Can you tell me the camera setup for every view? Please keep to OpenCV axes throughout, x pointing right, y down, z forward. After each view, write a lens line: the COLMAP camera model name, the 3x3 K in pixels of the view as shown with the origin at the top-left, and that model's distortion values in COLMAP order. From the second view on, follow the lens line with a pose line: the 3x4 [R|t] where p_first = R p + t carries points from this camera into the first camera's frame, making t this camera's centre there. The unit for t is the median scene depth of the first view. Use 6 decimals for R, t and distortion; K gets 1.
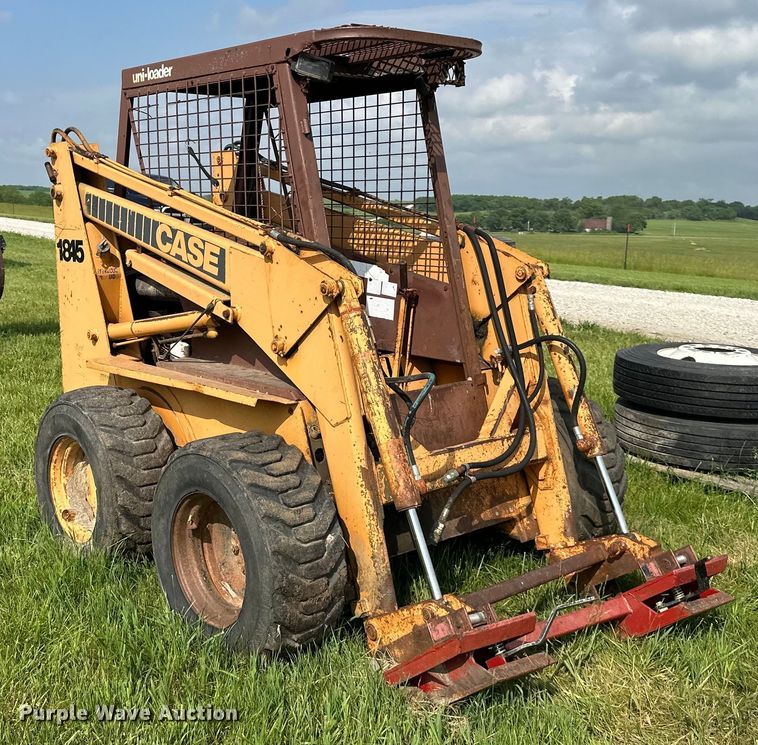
lens RADIAL K [[840.0, 0, 379.0], [0, 840.0, 372.5], [0, 0, 1]] dist [0.133208, -0.289324]
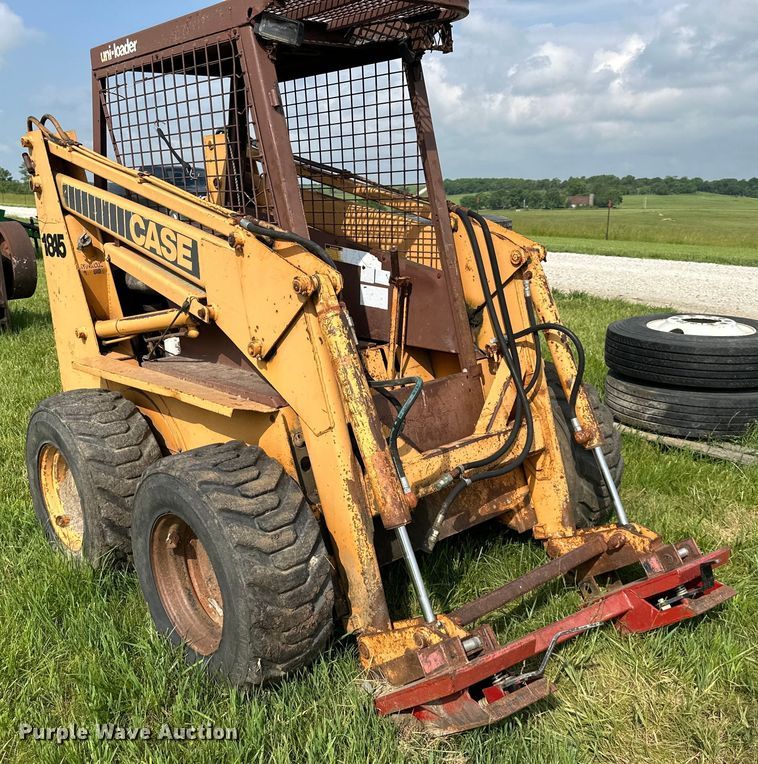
lens RADIAL K [[694.0, 0, 411.7], [0, 694.0, 422.8], [0, 0, 1]] dist [0.140865, -0.225026]
pose [[0.999350, -0.034374, 0.010834, 0.036064], [0.032751, 0.991600, 0.125126, -0.036264], [-0.015044, -0.124690, 0.992082, 0.197281]]
